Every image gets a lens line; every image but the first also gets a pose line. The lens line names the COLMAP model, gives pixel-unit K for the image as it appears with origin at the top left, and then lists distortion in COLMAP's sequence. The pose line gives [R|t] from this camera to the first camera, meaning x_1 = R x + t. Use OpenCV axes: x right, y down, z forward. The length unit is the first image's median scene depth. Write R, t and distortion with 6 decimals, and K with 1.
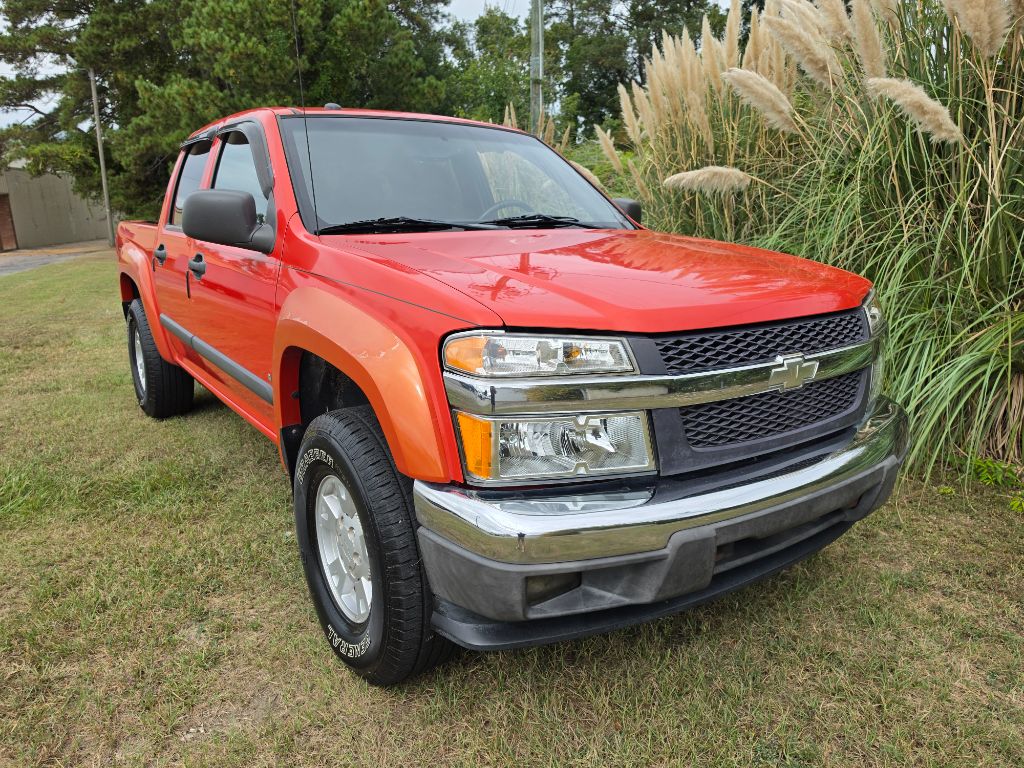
lens RADIAL K [[707.6, 0, 504.9], [0, 707.6, 391.8], [0, 0, 1]] dist [0.038604, -0.047214]
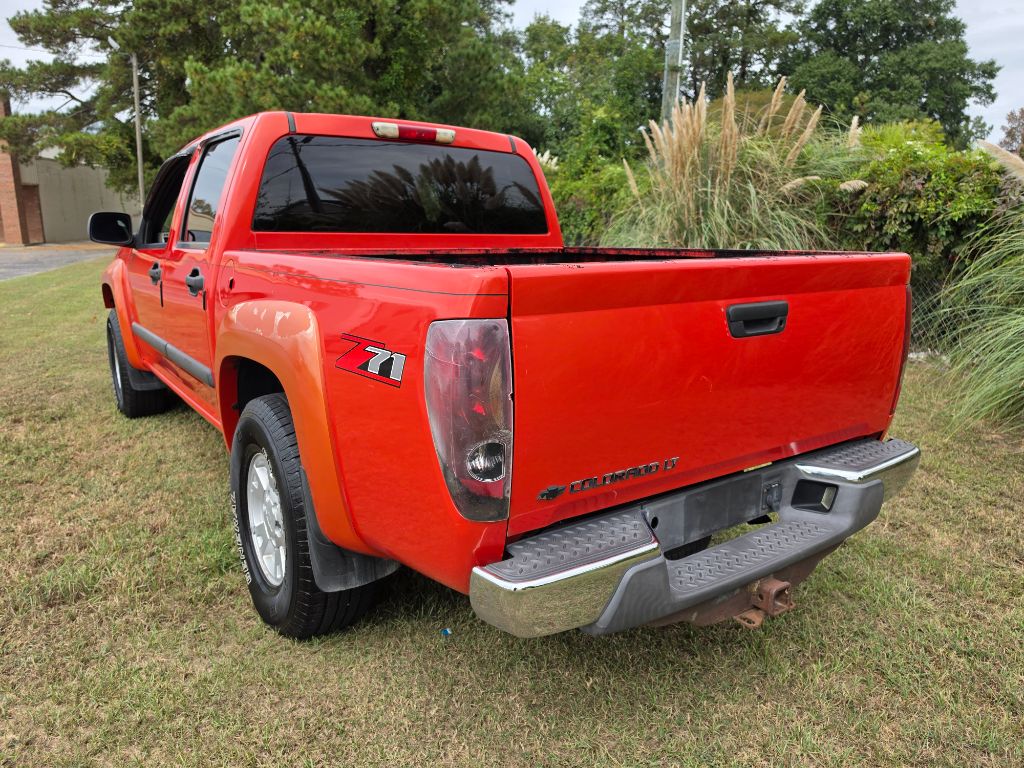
lens RADIAL K [[707.6, 0, 505.1], [0, 707.6, 387.1], [0, 0, 1]] dist [0.038604, -0.047214]
pose [[0.998722, 0.046563, -0.019658, -0.085974], [-0.047008, 0.998635, -0.022764, -0.029461], [0.018571, 0.023659, 0.999548, 0.131818]]
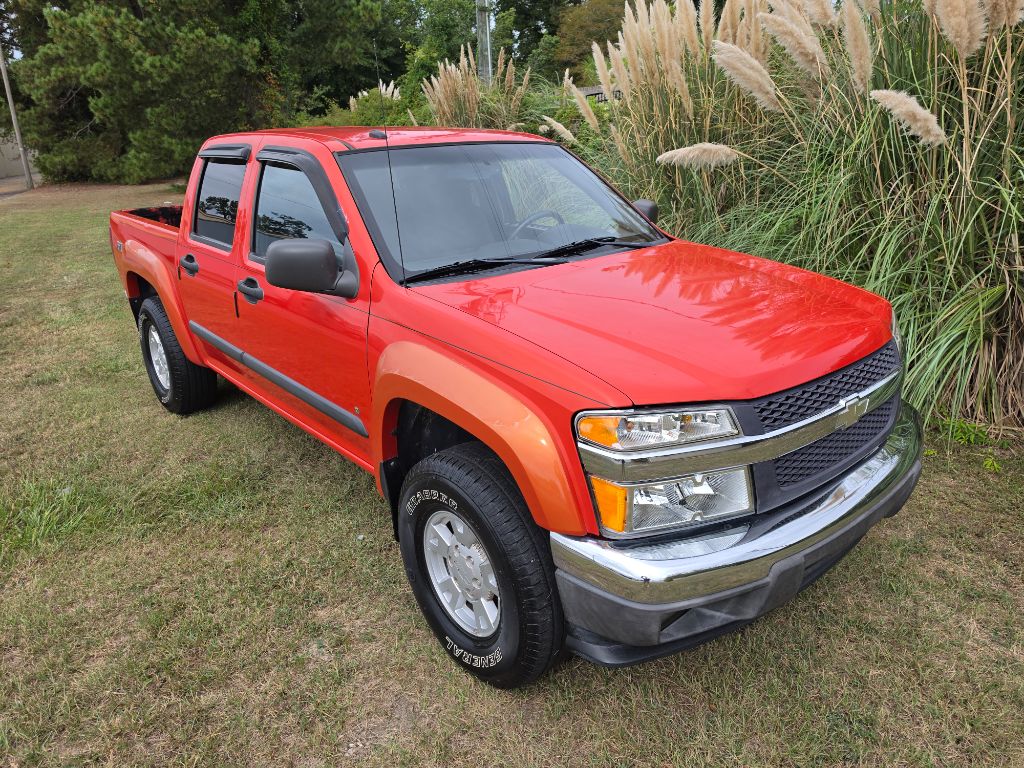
lens RADIAL K [[707.6, 0, 513.5], [0, 707.6, 374.0], [0, 0, 1]] dist [0.038604, -0.047214]
pose [[0.994810, -0.055880, 0.085027, -0.017897], [0.048558, 0.995122, 0.085872, -0.015416], [-0.089411, -0.081298, 0.992671, -0.008863]]
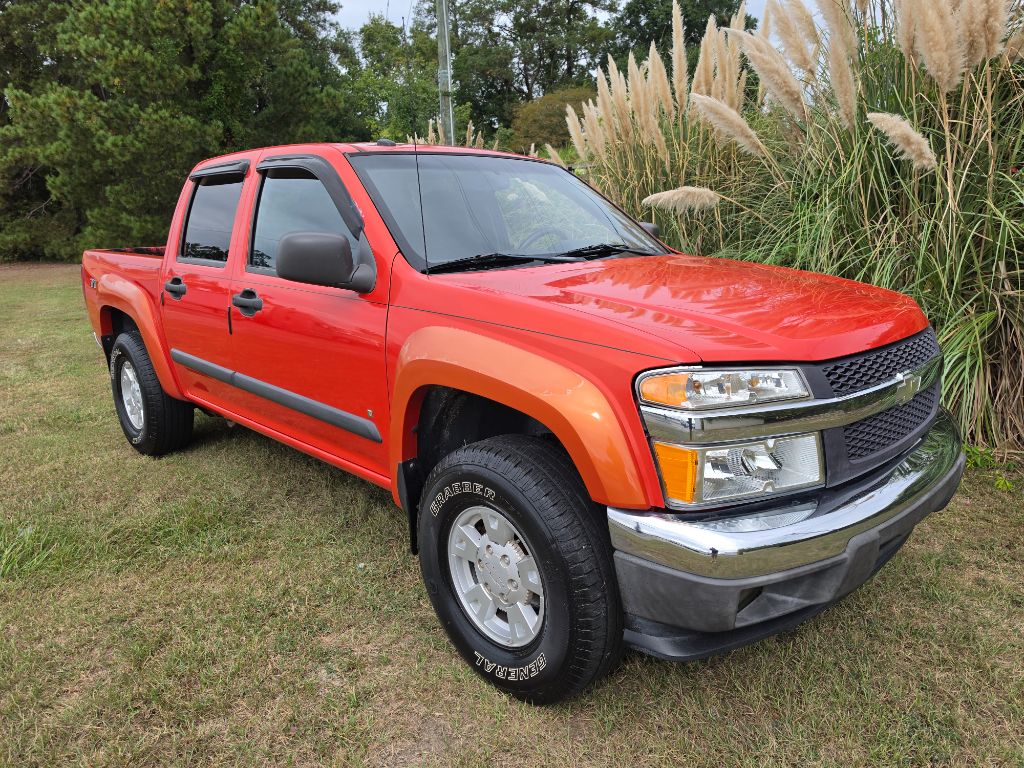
lens RADIAL K [[707.6, 0, 505.4], [0, 707.6, 385.4], [0, 0, 1]] dist [0.038604, -0.047214]
pose [[0.988387, -0.052354, 0.142652, -0.027692], [0.054722, 0.998420, -0.012731, -0.003577], [-0.141760, 0.020389, 0.989691, -0.002777]]
